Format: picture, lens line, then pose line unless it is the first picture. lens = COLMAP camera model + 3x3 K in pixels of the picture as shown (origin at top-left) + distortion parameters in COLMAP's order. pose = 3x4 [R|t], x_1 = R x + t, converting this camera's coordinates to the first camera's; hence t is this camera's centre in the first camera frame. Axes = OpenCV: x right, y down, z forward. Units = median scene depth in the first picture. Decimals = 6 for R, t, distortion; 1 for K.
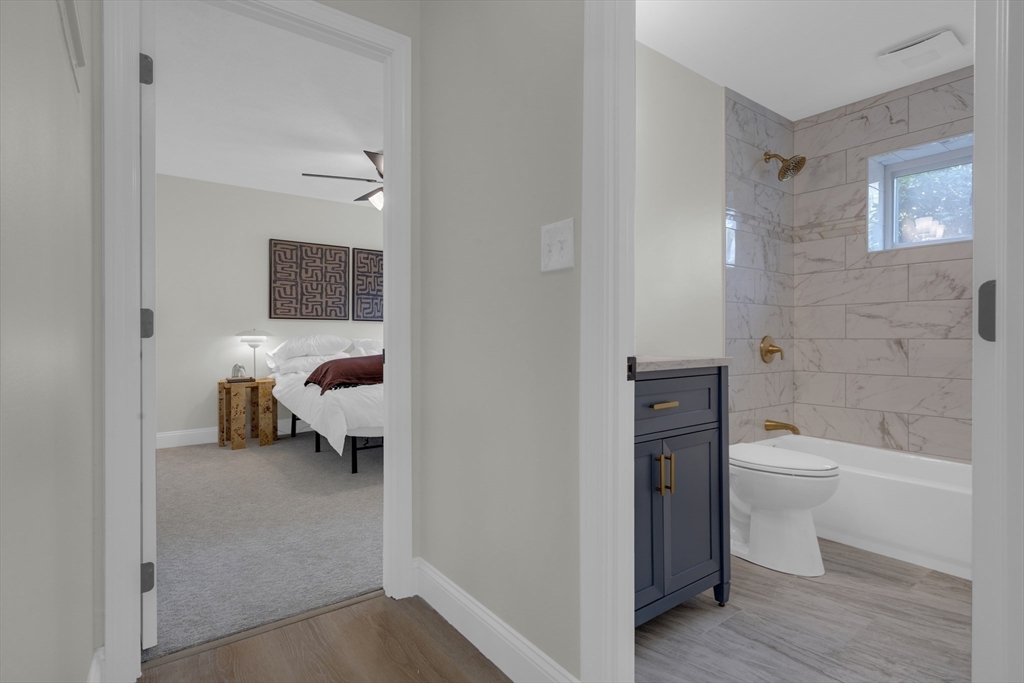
lens RADIAL K [[508.6, 0, 512.0], [0, 508.6, 341.5], [0, 0, 1]] dist [-0.001990, 0.000073]
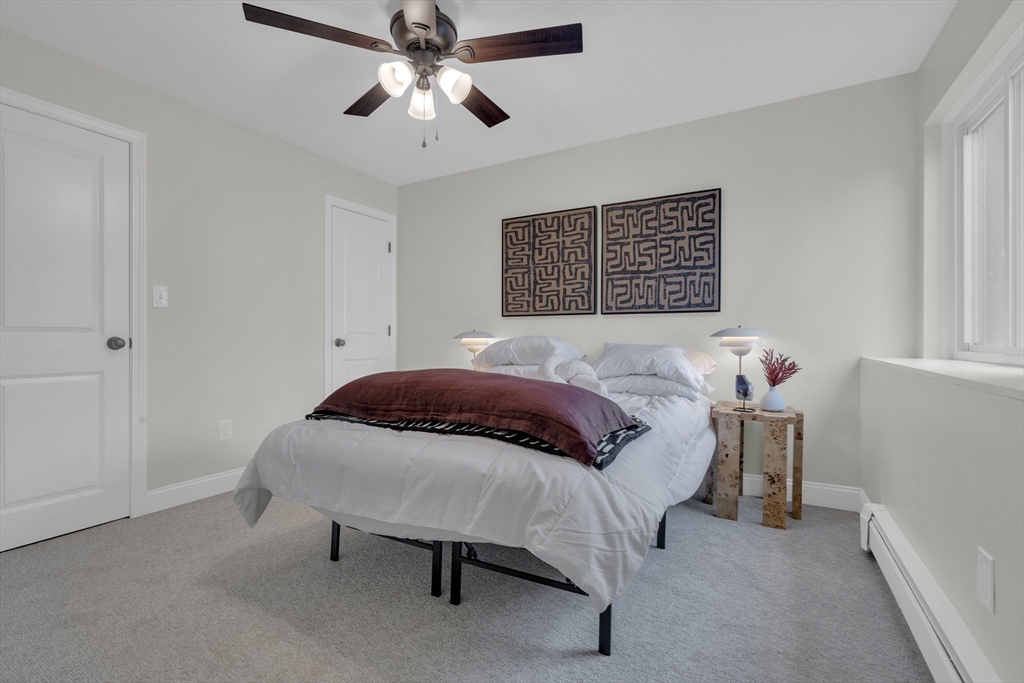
lens RADIAL K [[462.7, 0, 511.5], [0, 462.7, 340.0], [0, 0, 1]] dist [-0.003018, 0.000393]
pose [[0.406026, -0.000998, -0.913861, 0.204846], [-0.006927, 0.999967, -0.004170, -0.004730], [0.913835, 0.008024, 0.406006, 0.687550]]
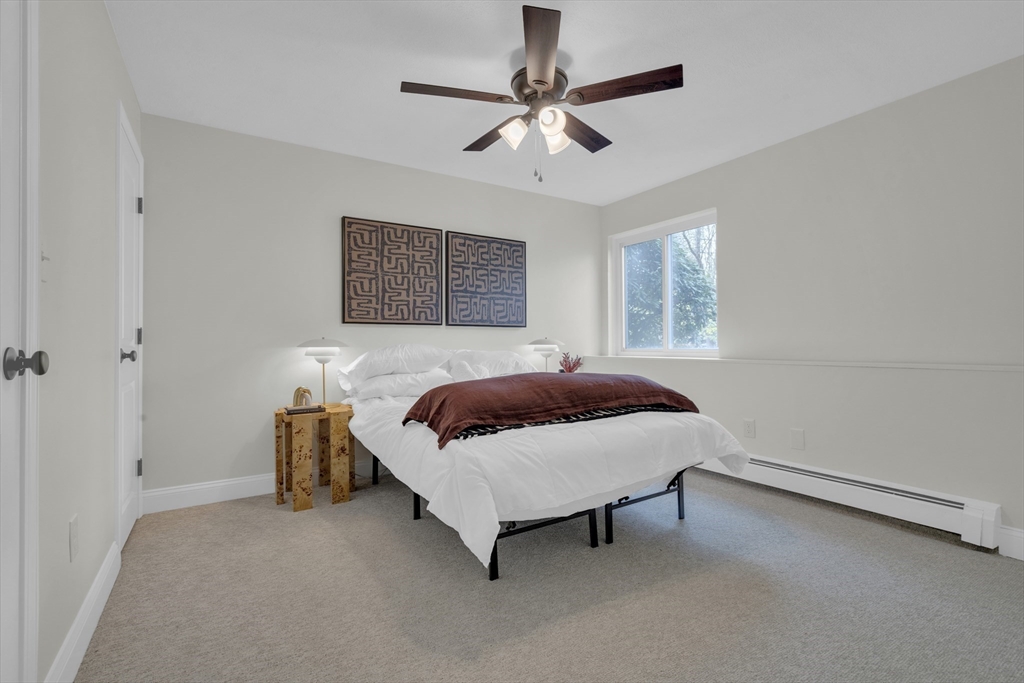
lens RADIAL K [[466.6, 0, 513.4], [0, 466.6, 344.4], [0, 0, 1]] dist [-0.000331, 0.000283]
pose [[0.997573, -0.009825, -0.068934, -0.175466], [0.009107, 0.999901, -0.010725, -0.004656], [0.069032, 0.010071, 0.997564, 0.326745]]
